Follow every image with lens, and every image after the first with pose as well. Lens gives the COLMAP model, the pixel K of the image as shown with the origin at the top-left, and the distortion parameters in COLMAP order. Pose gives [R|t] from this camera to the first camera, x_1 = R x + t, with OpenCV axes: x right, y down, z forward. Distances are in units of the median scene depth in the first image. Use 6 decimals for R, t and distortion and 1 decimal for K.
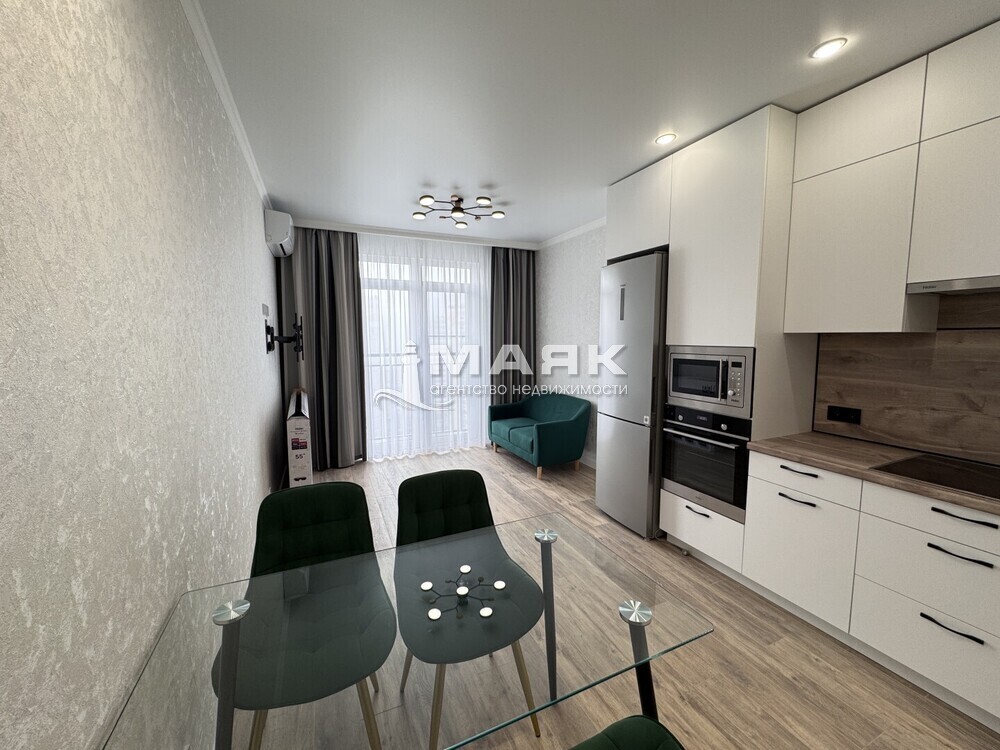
lens RADIAL K [[399.3, 0, 501.1], [0, 399.3, 374.6], [0, 0, 1]] dist [-0.001797, -0.000380]
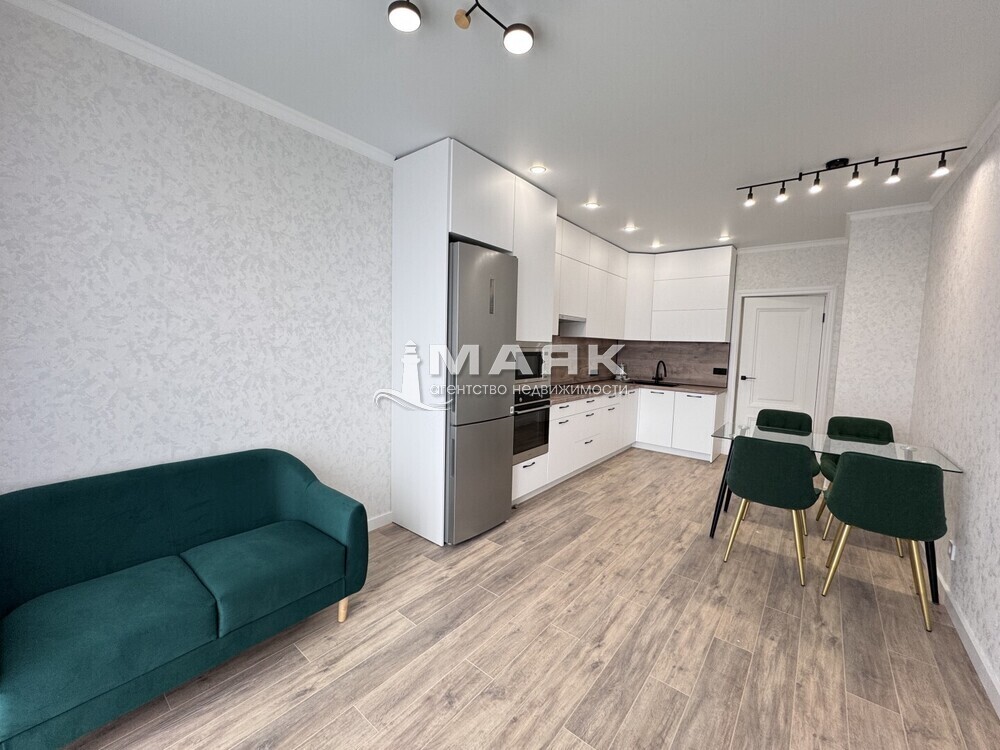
lens RADIAL K [[399.3, 0, 501.1], [0, 399.3, 374.6], [0, 0, 1]] dist [-0.001797, -0.000380]
pose [[-0.448815, -0.078966, 0.890129, -0.553412], [0.060529, 0.991114, 0.118444, -0.106657], [-0.891572, 0.107038, -0.440047, 1.427540]]
